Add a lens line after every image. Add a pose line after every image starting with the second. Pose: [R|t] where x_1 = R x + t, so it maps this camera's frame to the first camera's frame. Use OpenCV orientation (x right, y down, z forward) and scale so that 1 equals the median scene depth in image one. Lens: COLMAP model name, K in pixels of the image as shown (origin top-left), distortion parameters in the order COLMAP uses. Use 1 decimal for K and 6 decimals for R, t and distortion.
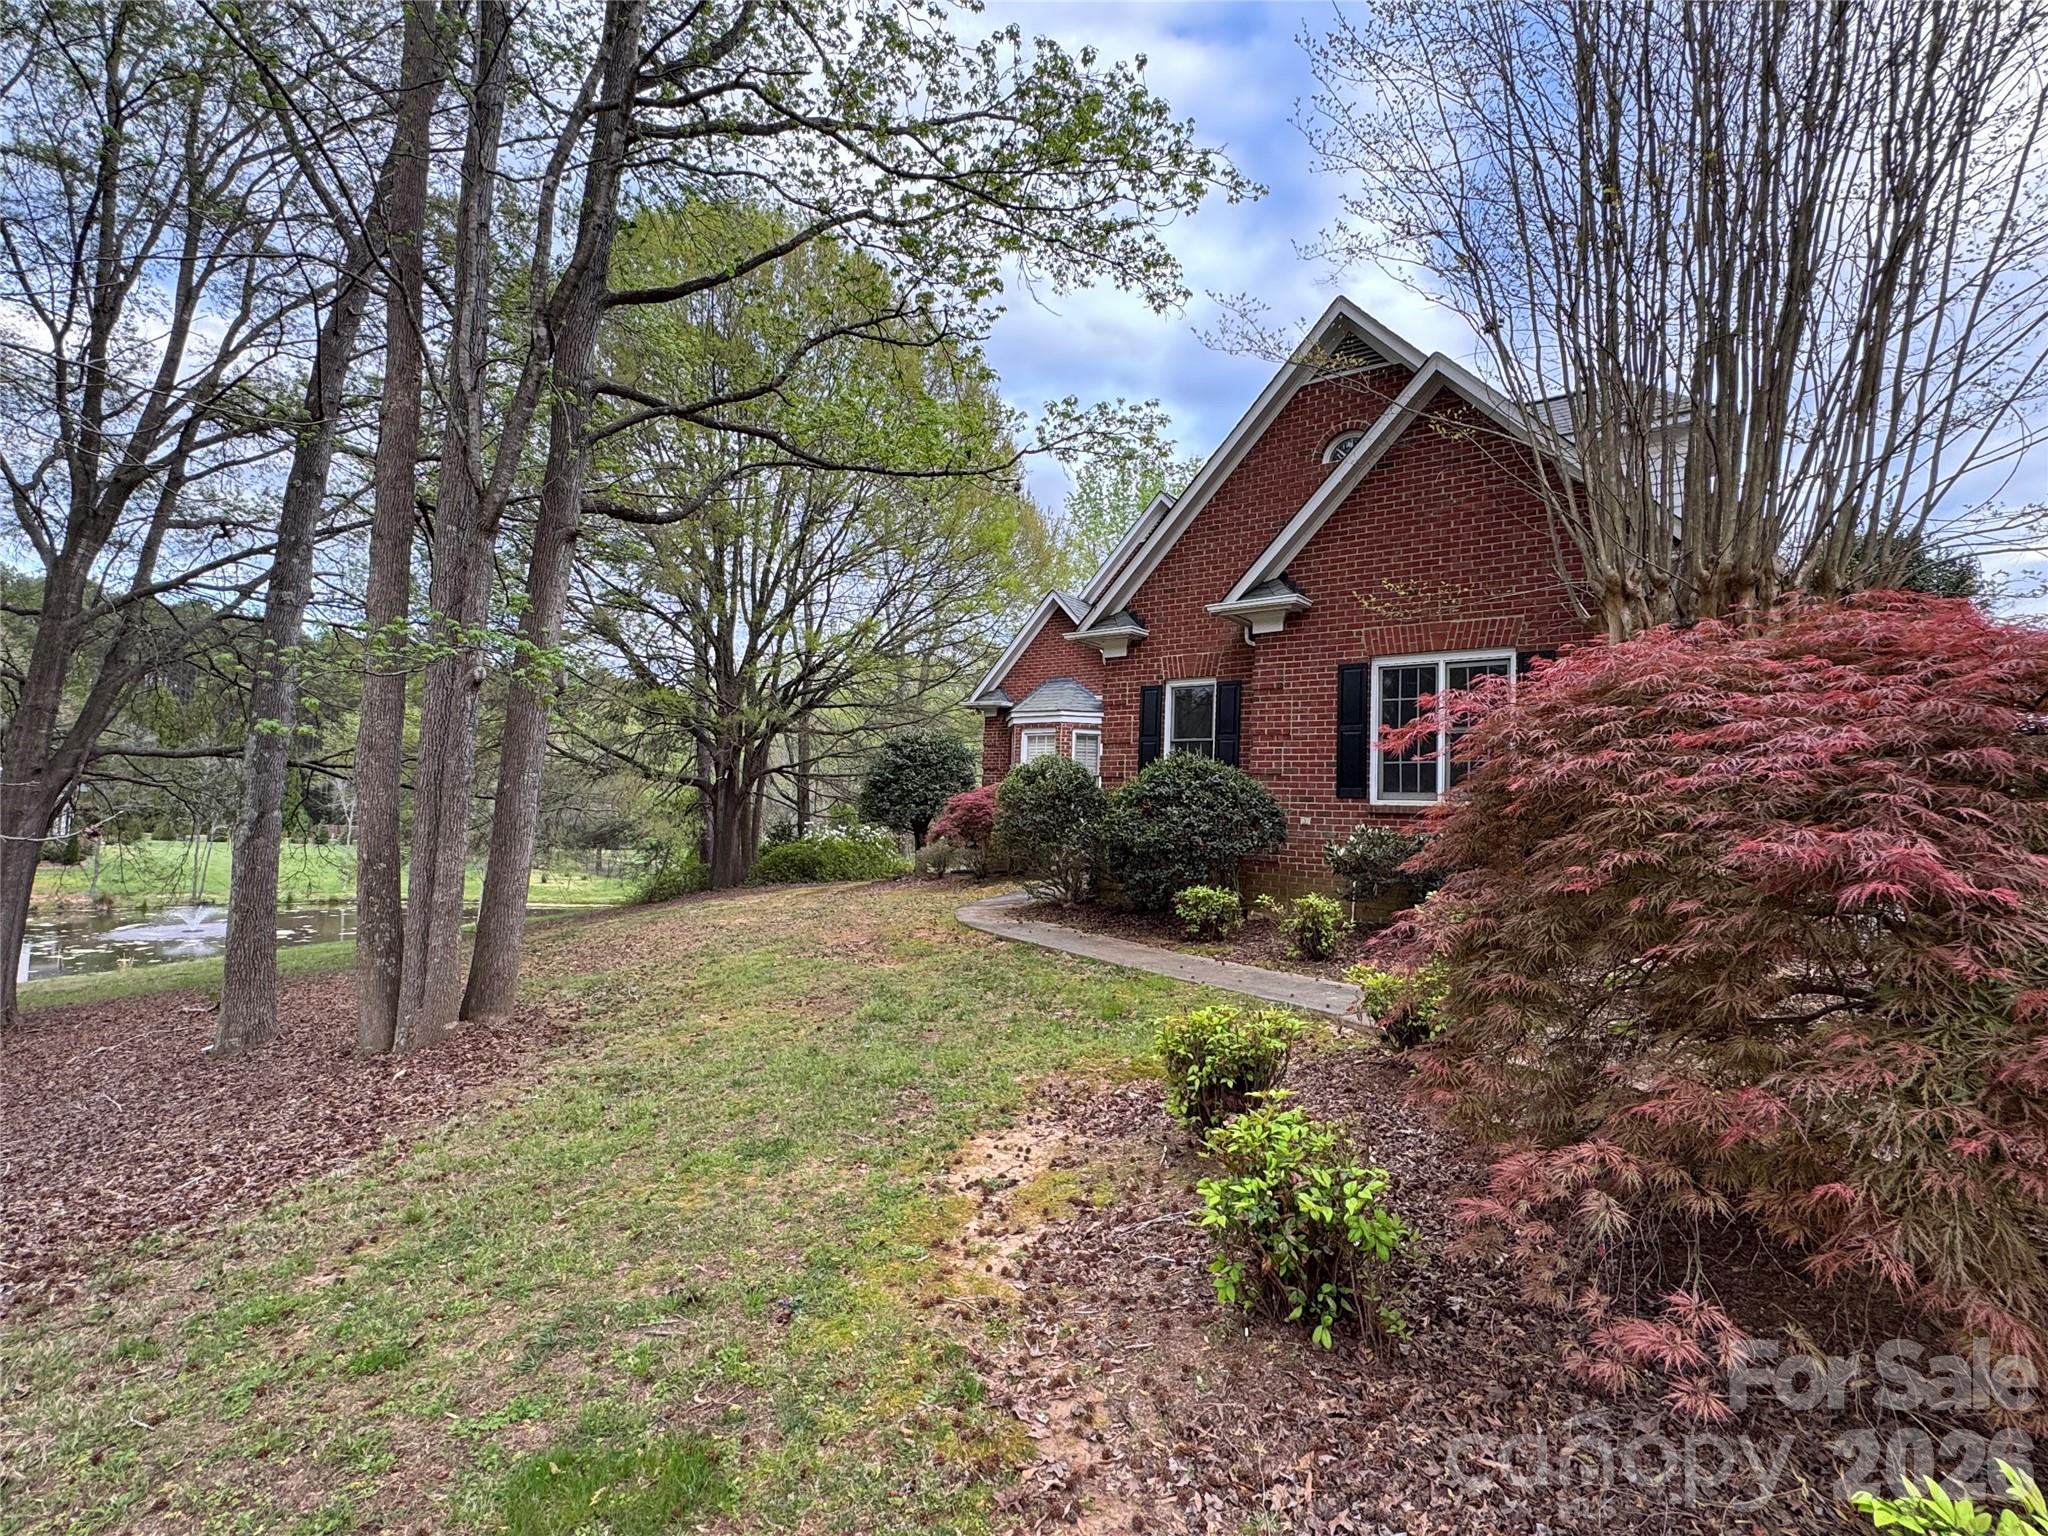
lens RADIAL K [[1001.3, 0, 1017.7], [0, 1001.3, 767.8], [0, 0, 1]] dist [-0.001475, 0.001486]
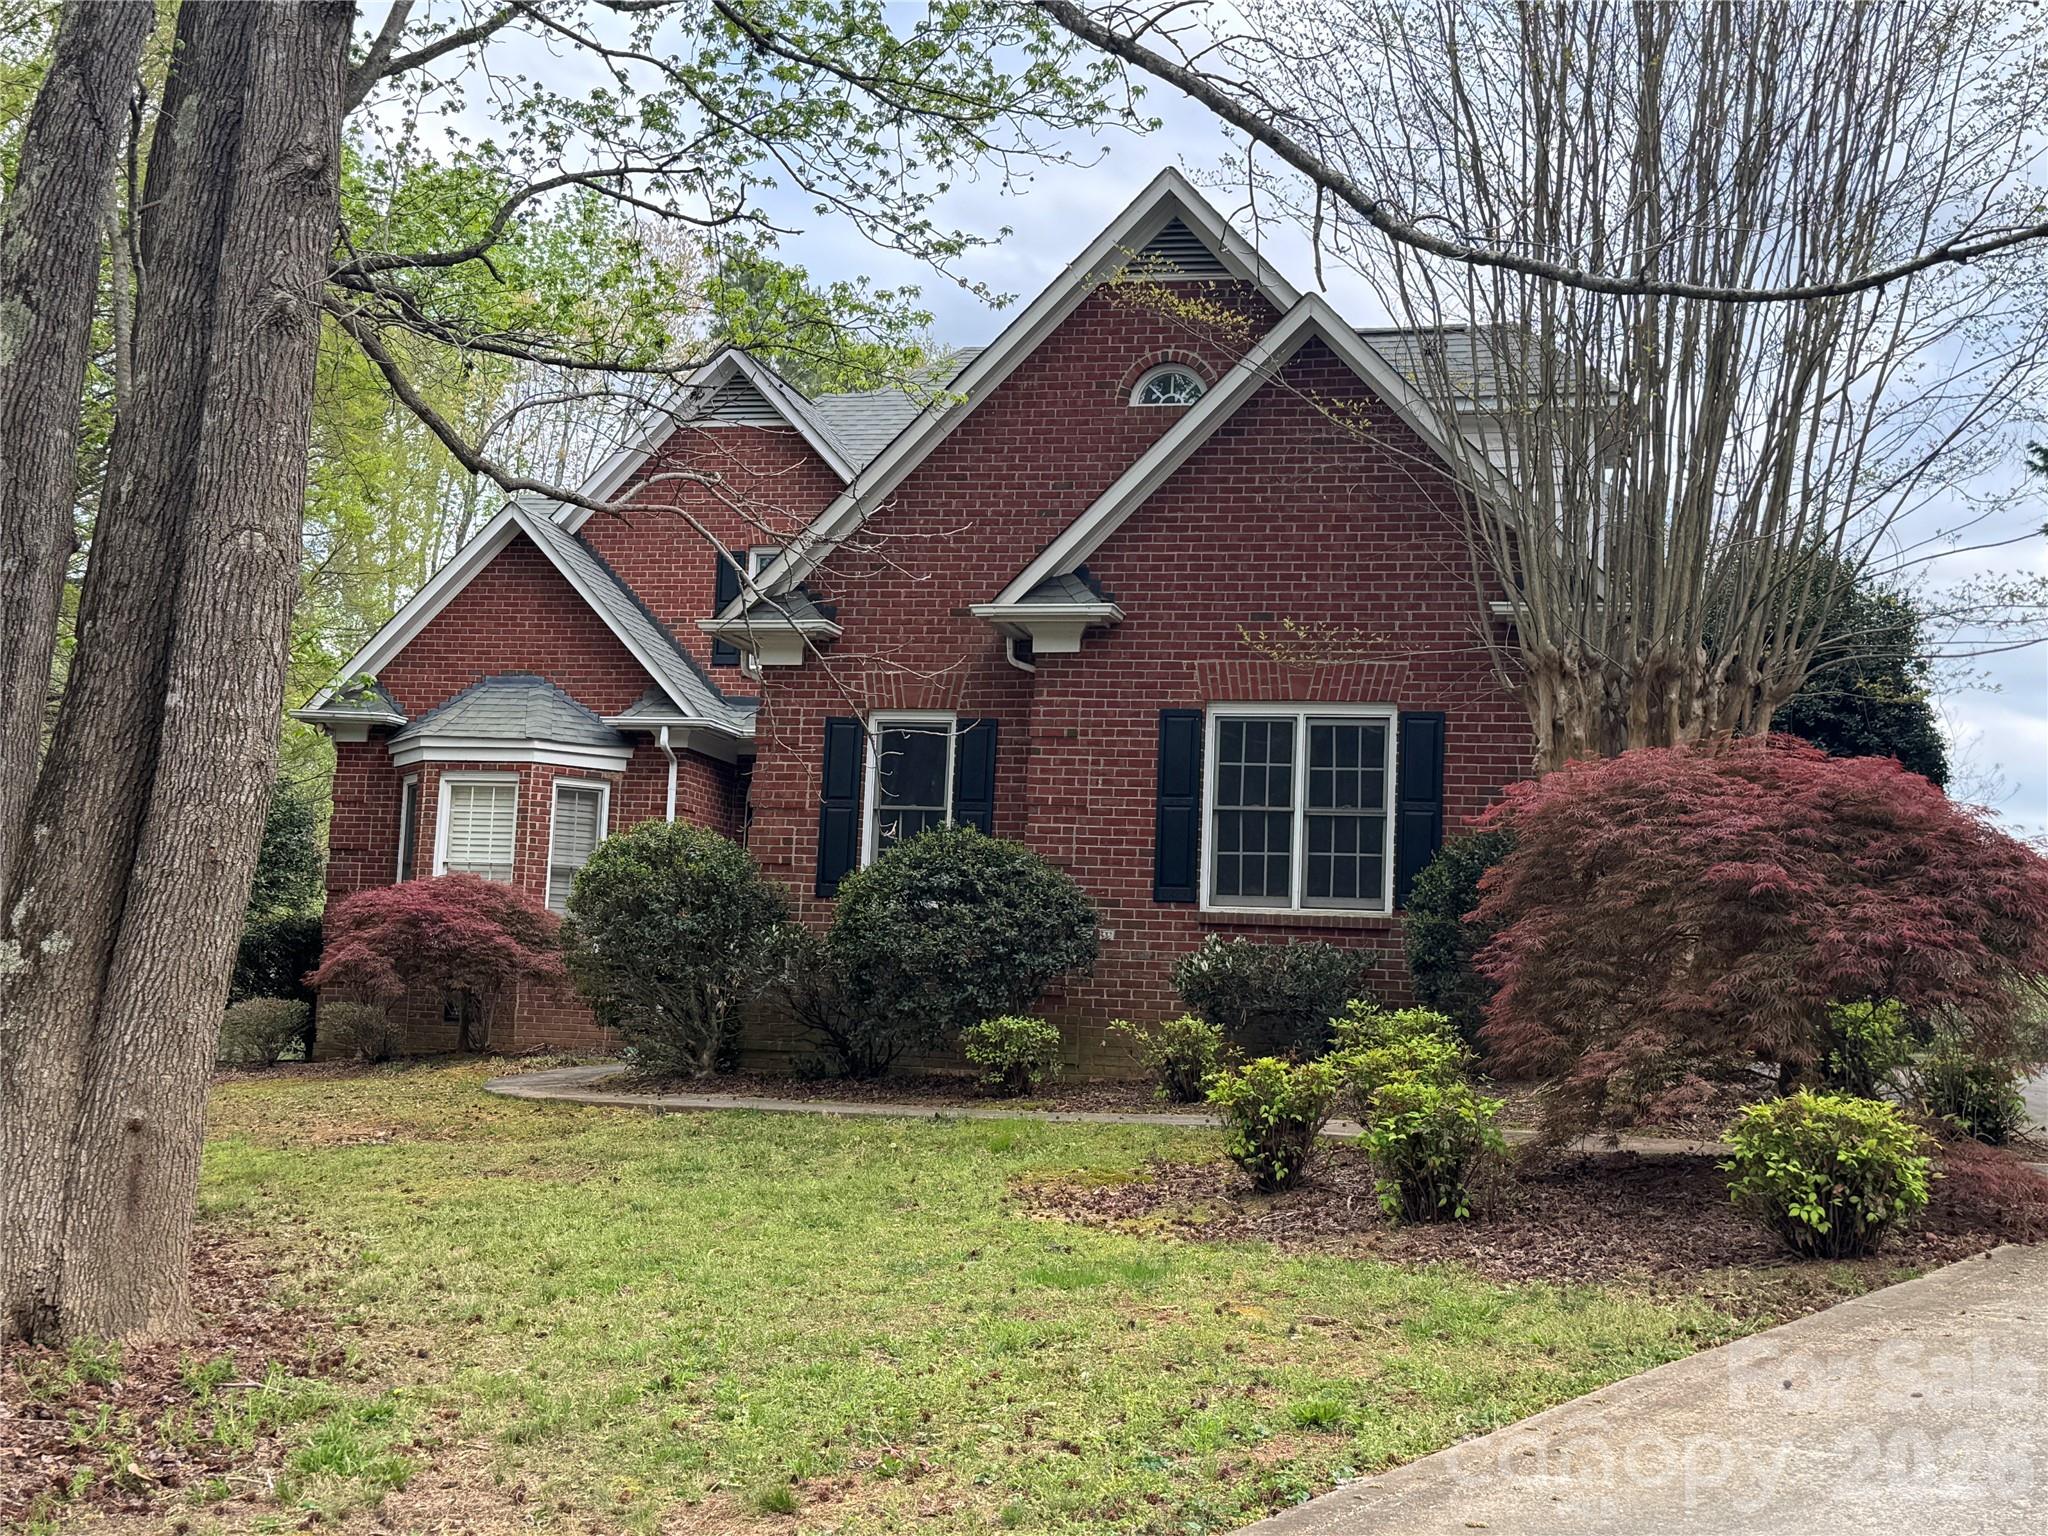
lens RADIAL K [[2549.9, 0, 1015.8], [0, 2549.9, 767.1], [0, 0, 1]] dist [0.135839, 0.000000]
pose [[0.915669, 0.052236, 0.398523, -0.480321], [-0.033857, 0.998019, -0.053022, 0.034410], [-0.400504, 0.035057, 0.915624, -0.582698]]
